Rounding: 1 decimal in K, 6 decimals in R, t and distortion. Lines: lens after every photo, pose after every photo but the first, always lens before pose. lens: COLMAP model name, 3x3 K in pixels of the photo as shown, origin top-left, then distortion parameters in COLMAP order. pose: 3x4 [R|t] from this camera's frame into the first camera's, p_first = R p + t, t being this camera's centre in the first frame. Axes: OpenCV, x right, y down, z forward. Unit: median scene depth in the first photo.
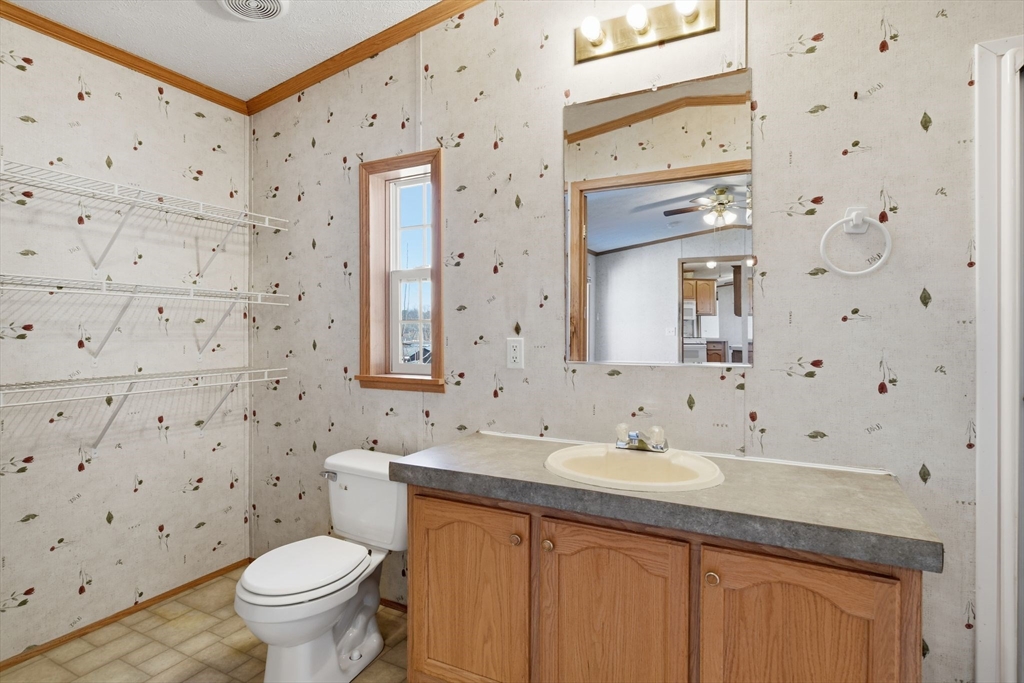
lens RADIAL K [[525.5, 0, 503.8], [0, 525.5, 332.8], [0, 0, 1]] dist [-0.000418, 0.003132]
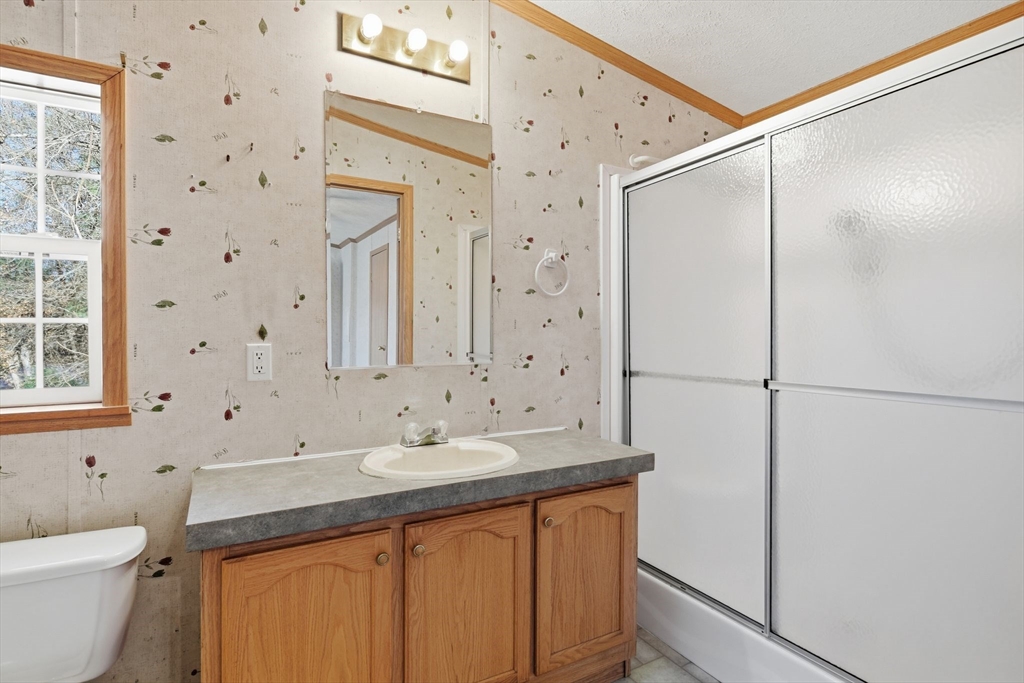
lens RADIAL K [[525.5, 0, 503.8], [0, 525.5, 341.5], [0, 0, 1]] dist [-0.000418, 0.003132]
pose [[0.548902, -0.015188, 0.835748, -0.589022], [0.005204, 0.999878, 0.014752, -0.005192], [-0.835870, -0.003748, 0.548914, 0.286937]]
